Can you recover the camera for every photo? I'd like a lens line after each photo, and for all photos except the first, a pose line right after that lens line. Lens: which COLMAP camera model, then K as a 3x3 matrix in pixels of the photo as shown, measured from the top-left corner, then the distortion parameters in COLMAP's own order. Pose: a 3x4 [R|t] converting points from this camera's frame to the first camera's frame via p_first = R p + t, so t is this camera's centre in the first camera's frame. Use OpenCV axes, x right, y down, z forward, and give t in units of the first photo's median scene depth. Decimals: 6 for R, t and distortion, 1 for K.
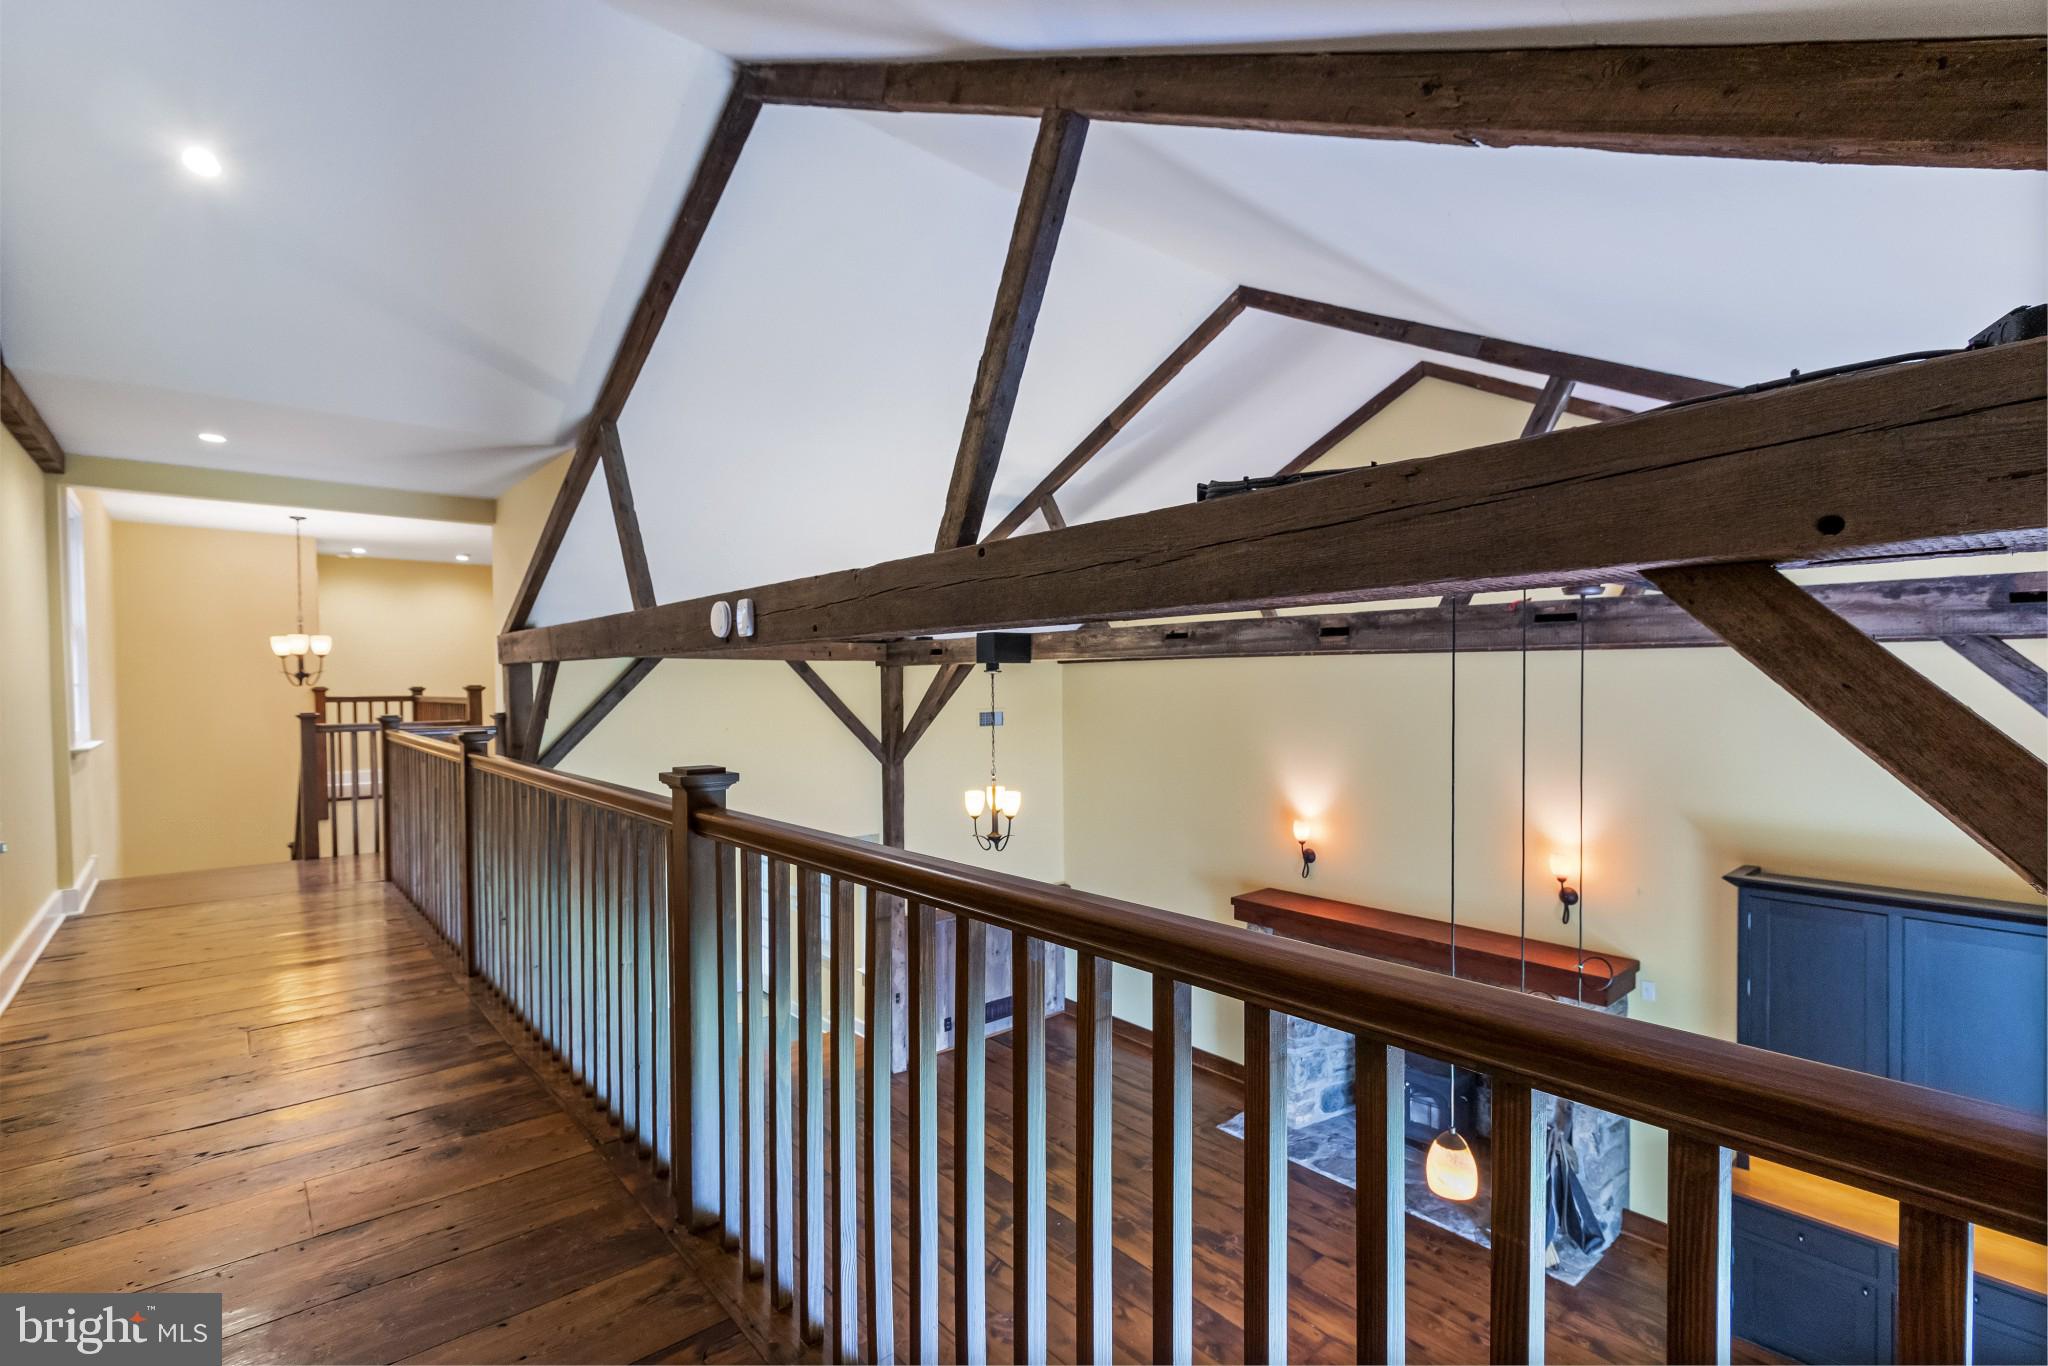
lens RADIAL K [[960.5, 0, 1035.8], [0, 960.5, 674.3], [0, 0, 1]] dist [0.002888, 0.000500]
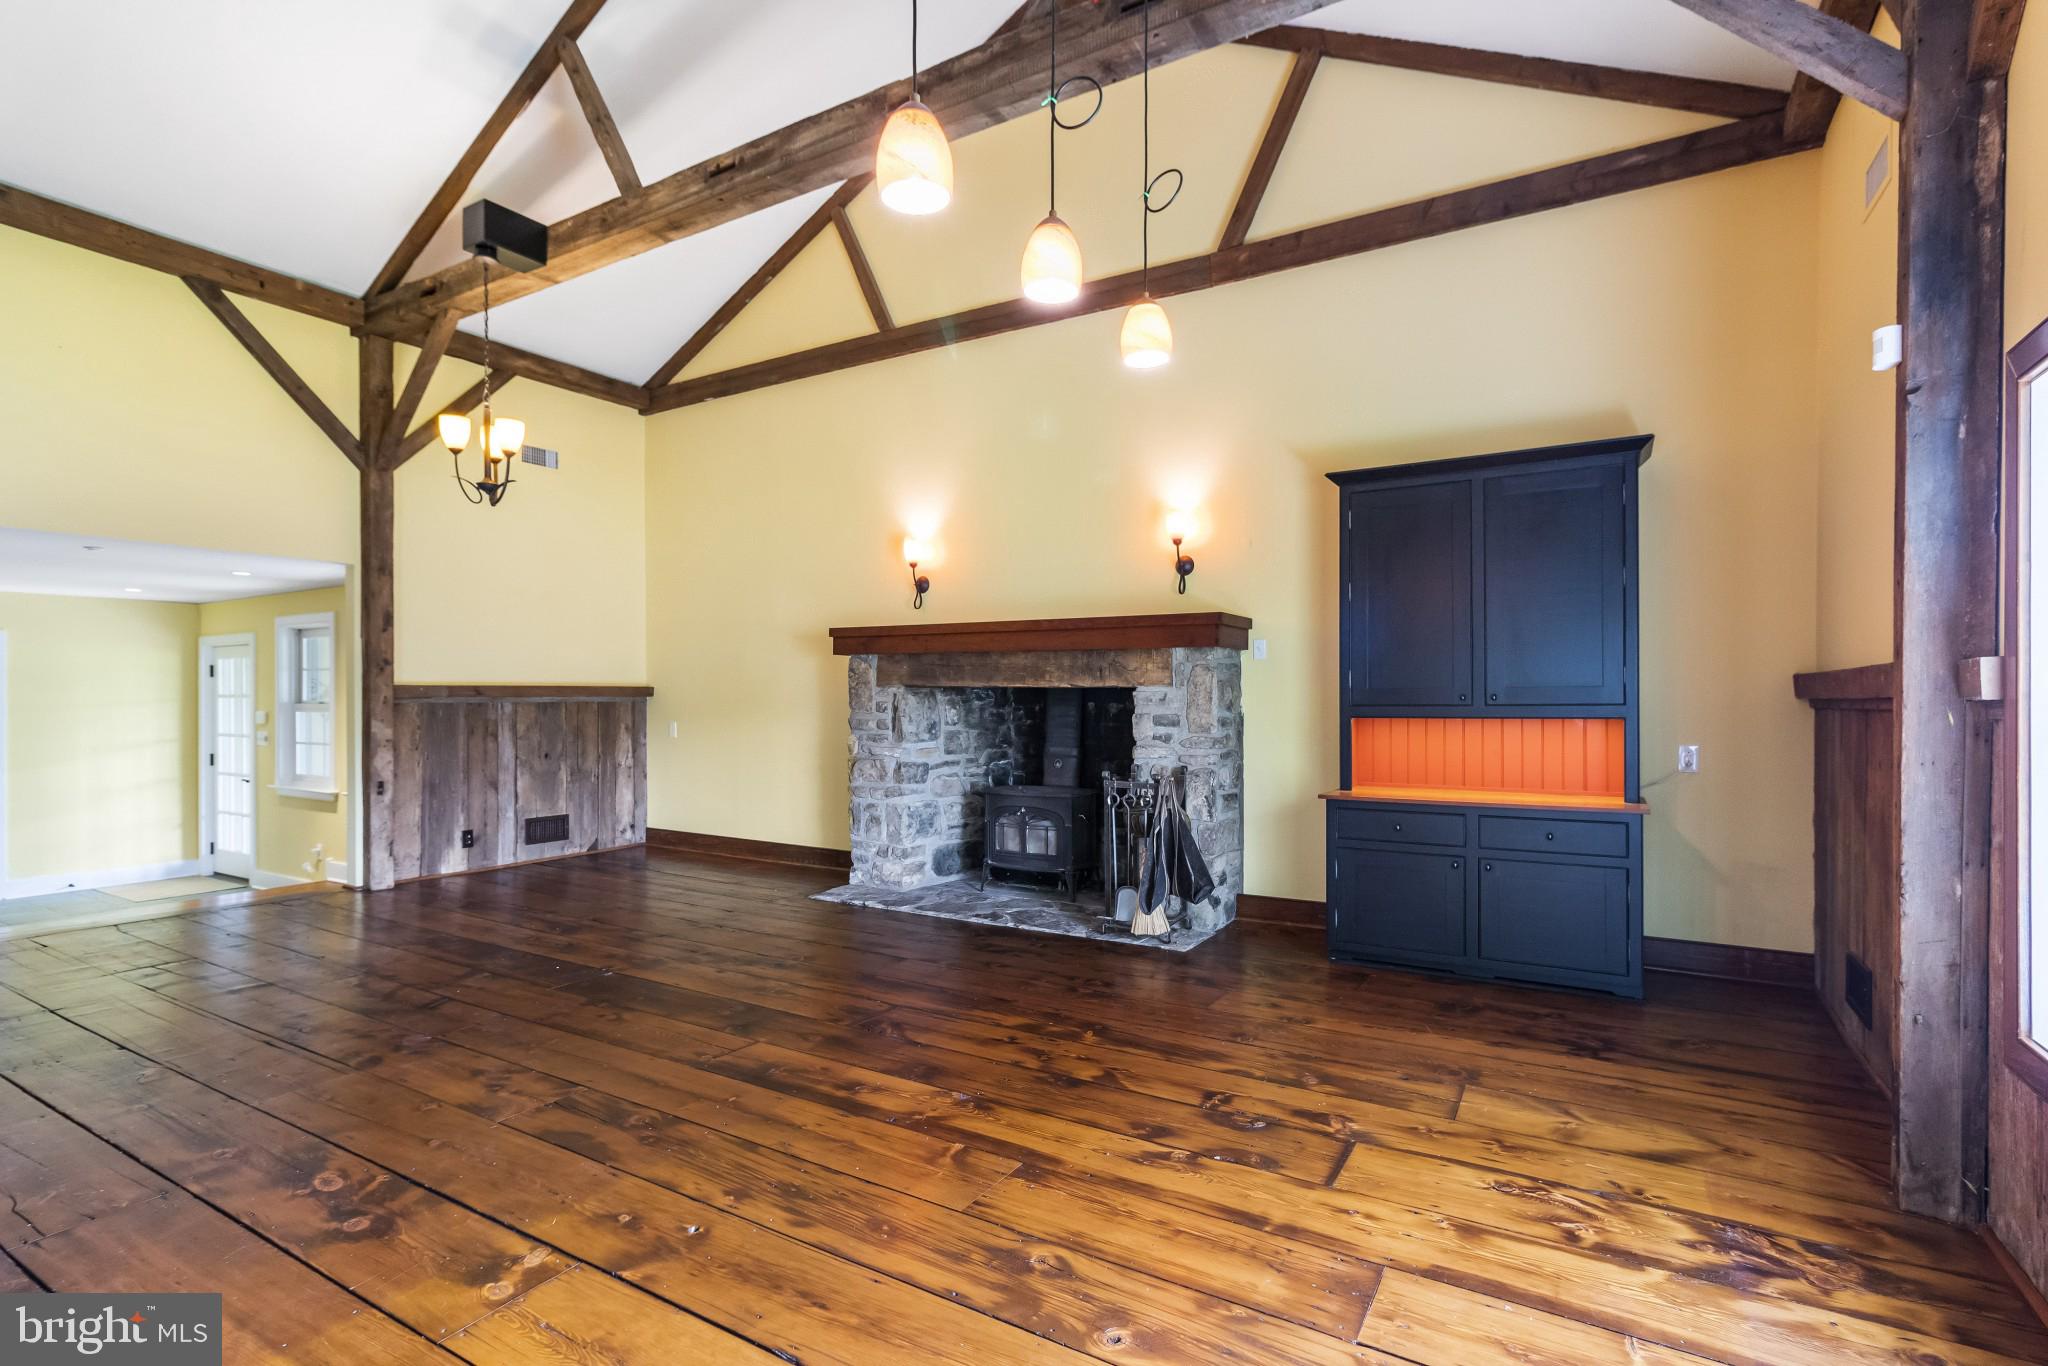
lens RADIAL K [[960.5, 0, 1040.2], [0, 960.5, 697.8], [0, 0, 1]] dist [0.002888, 0.000500]
pose [[0.949875, 0.006648, 0.312560, 0.119286], [0.000511, 0.999739, -0.022819, 0.319474], [-0.312631, 0.021835, 0.949624, 0.153712]]
